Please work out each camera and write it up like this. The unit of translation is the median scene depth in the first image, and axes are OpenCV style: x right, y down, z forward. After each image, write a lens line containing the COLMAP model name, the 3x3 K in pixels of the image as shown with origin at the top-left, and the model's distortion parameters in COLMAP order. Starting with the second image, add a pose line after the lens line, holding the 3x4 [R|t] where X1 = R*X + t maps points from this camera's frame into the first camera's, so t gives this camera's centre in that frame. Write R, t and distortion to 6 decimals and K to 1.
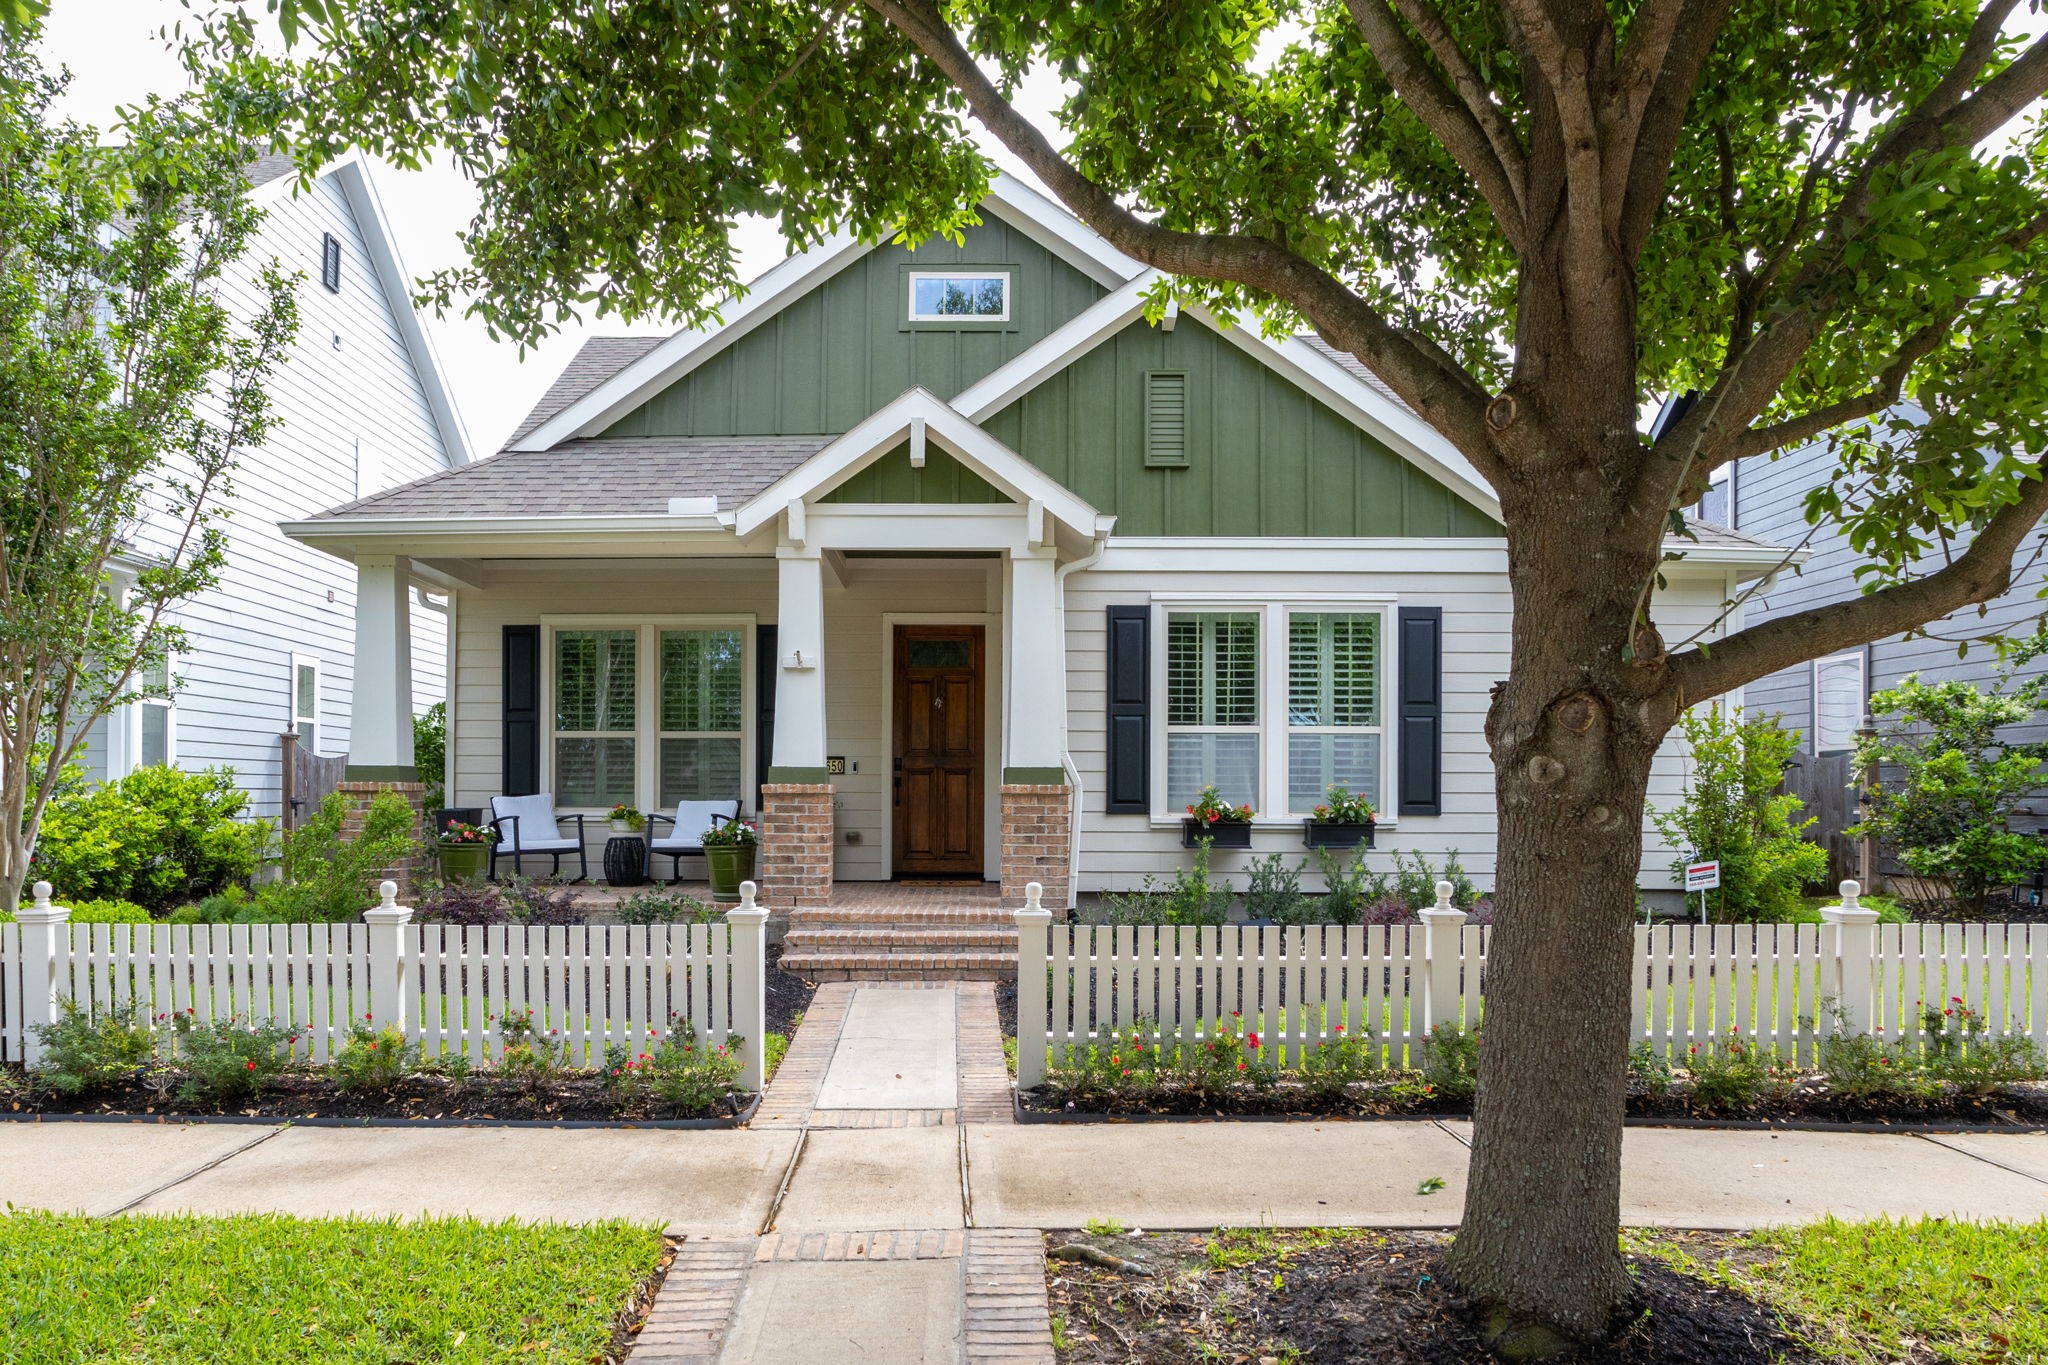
lens RADIAL K [[1427.0, 0, 890.7], [0, 1427.0, 677.5], [0, 0, 1]] dist [-0.002318, 0.002207]
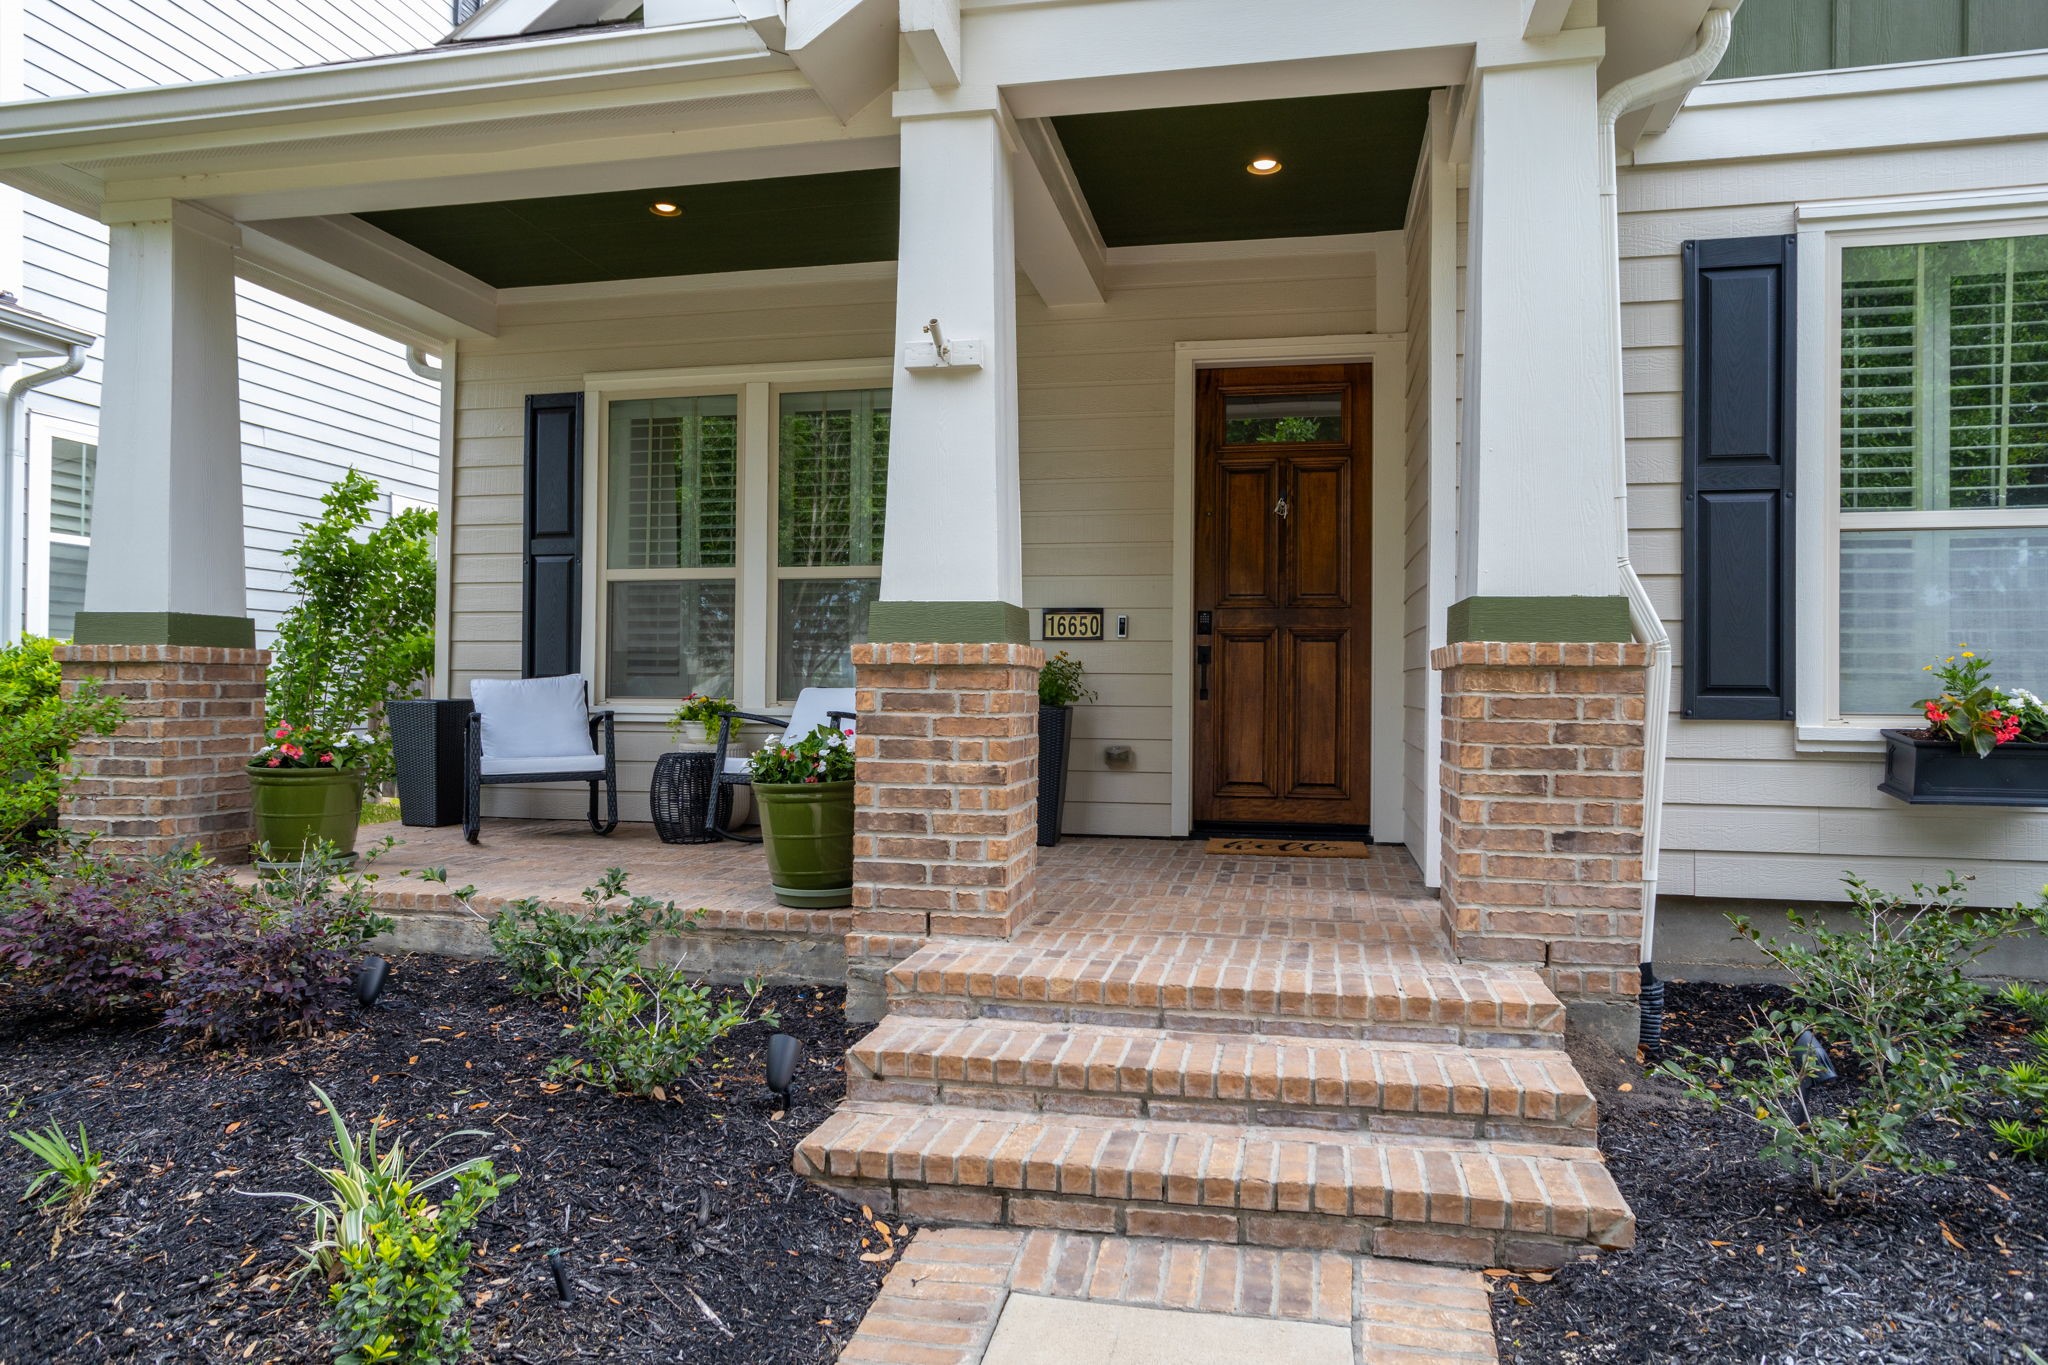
lens RADIAL K [[1427.0, 0, 890.7], [0, 1427.0, 677.5], [0, 0, 1]] dist [-0.002318, 0.002207]
pose [[0.973802, 0.001311, -0.227396, 0.014485], [0.015131, 0.997394, 0.070547, 0.048150], [0.226896, -0.072139, 0.971244, 0.515711]]
